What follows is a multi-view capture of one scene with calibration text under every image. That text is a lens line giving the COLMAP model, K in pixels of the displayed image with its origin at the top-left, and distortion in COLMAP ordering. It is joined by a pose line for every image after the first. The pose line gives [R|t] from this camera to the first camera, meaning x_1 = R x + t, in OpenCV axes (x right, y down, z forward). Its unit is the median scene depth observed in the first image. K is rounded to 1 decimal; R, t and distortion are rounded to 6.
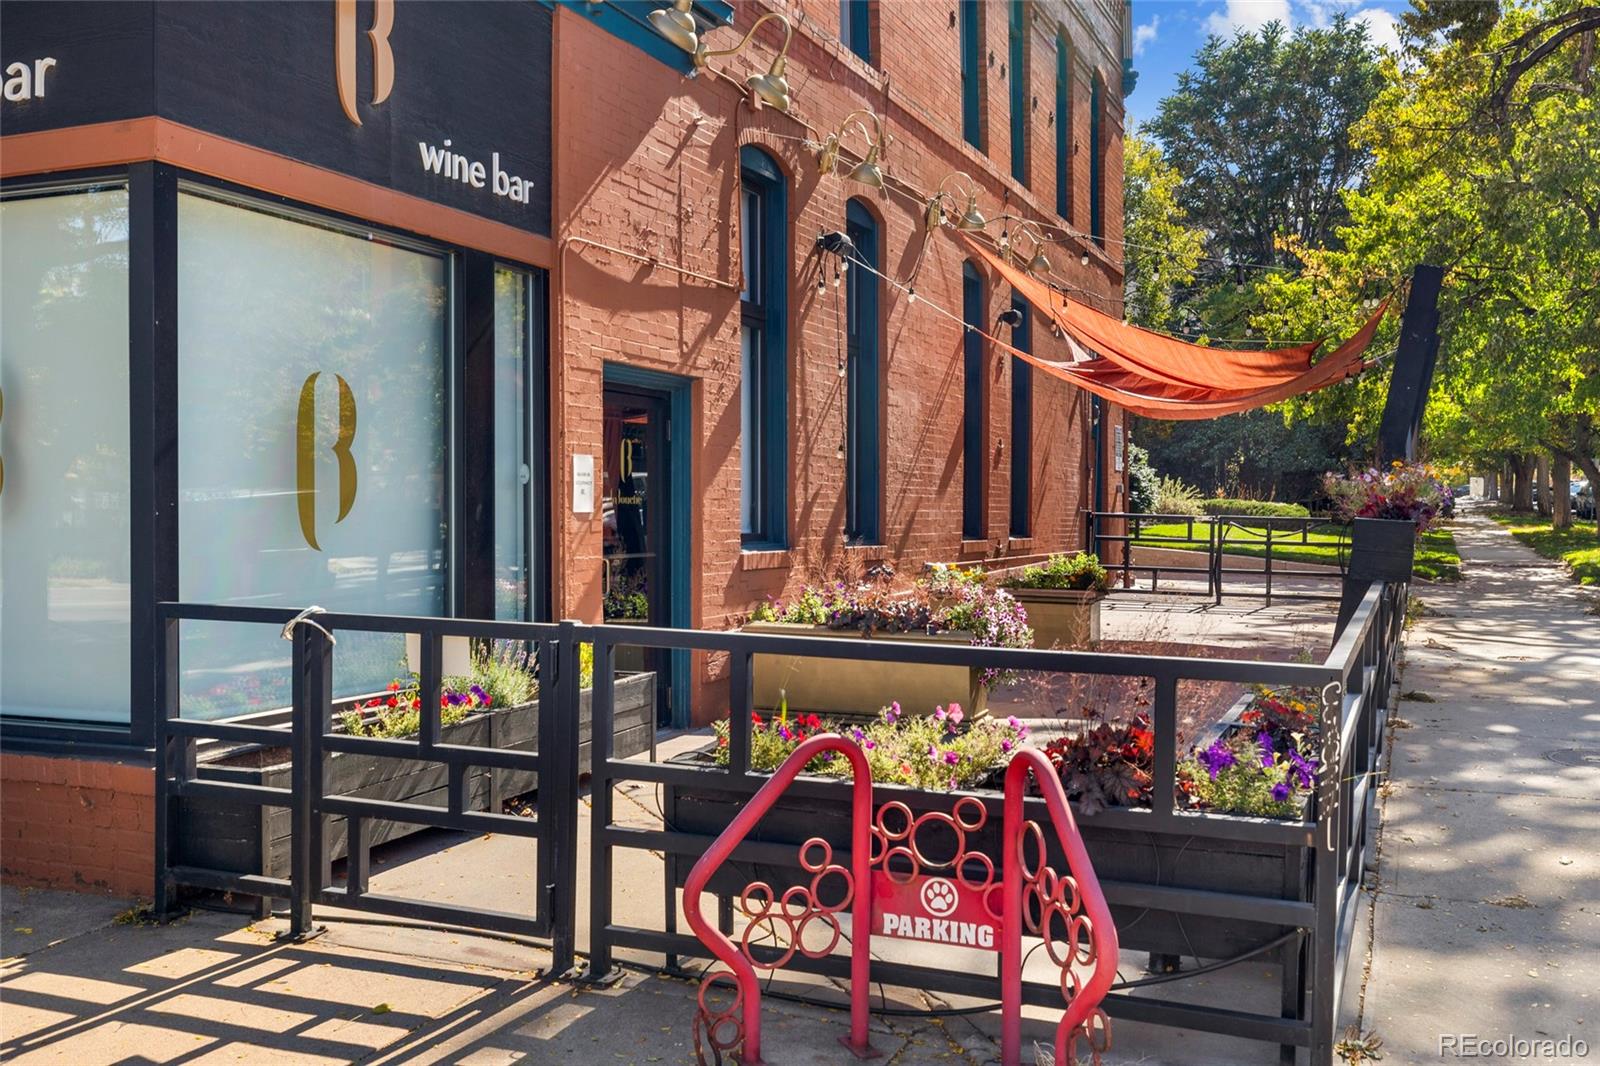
lens RADIAL K [[1580.9, 0, 800.0], [0, 1580.9, 533.0], [0, 0, 1]] dist [0.001648, 0.004651]
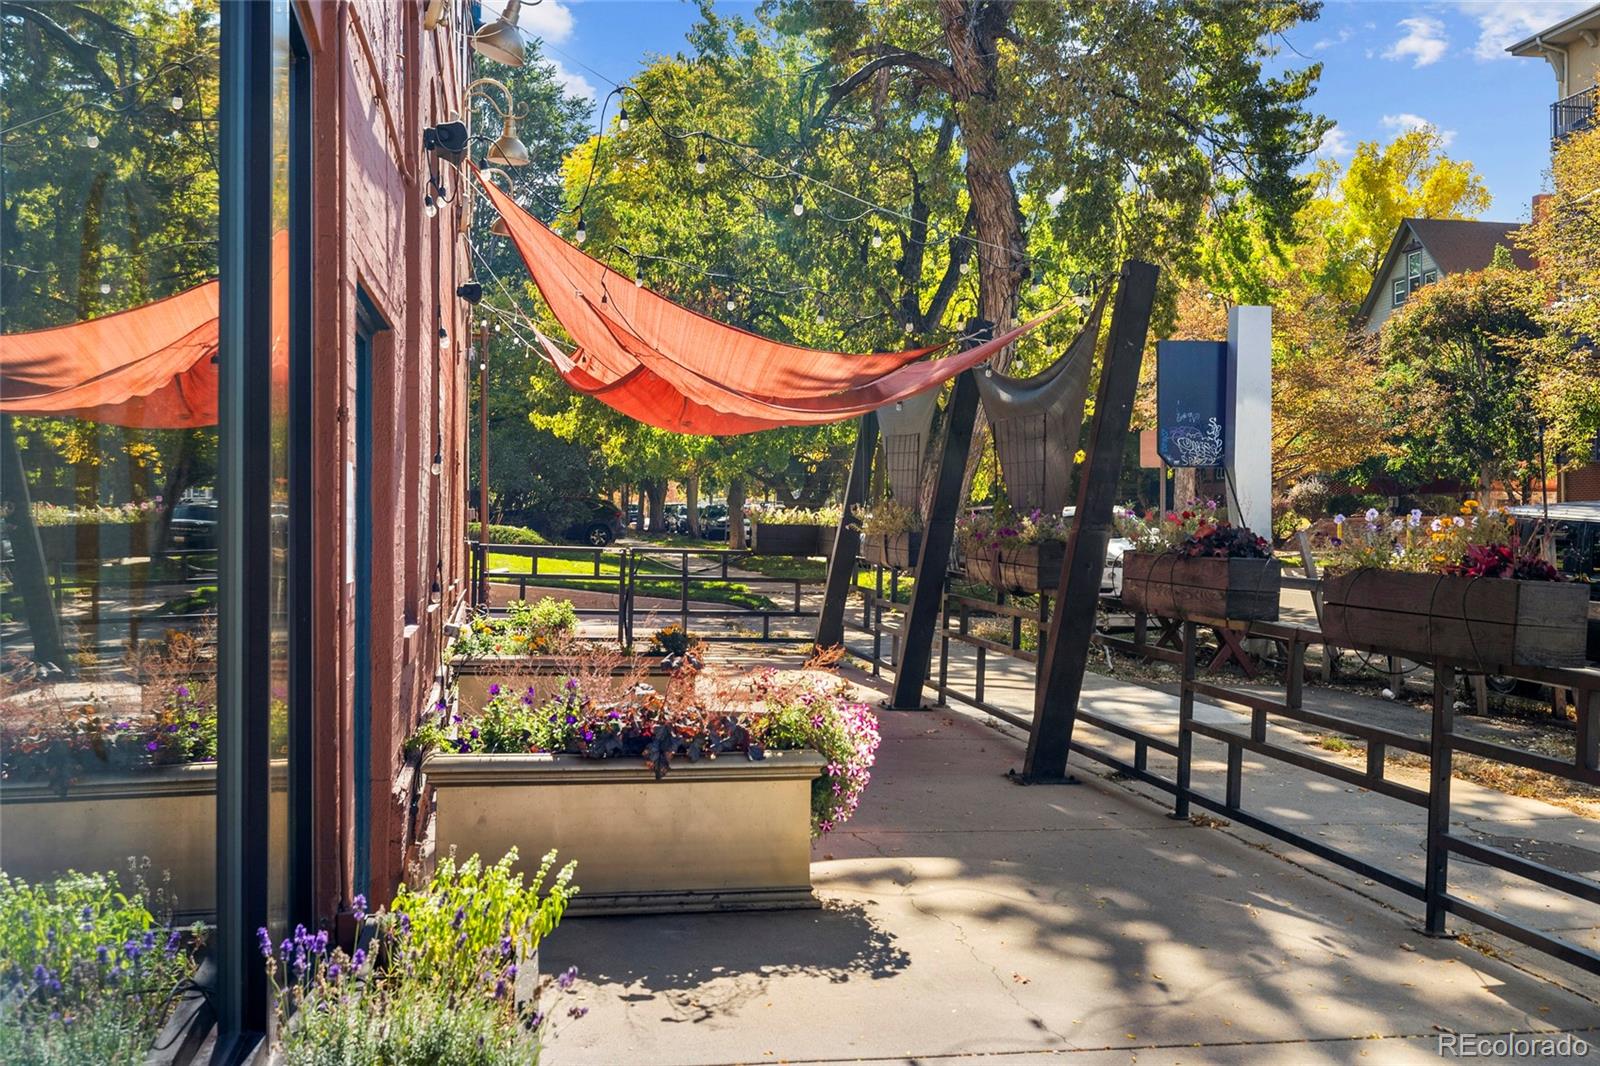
lens RADIAL K [[1580.9, 0, 800.0], [0, 1580.9, 533.0], [0, 0, 1]] dist [0.001648, 0.004651]
pose [[0.840721, 0.002558, 0.541462, -0.125158], [0.003939, 0.999933, -0.010840, -0.009940], [-0.541454, 0.011246, 0.840655, 0.234958]]
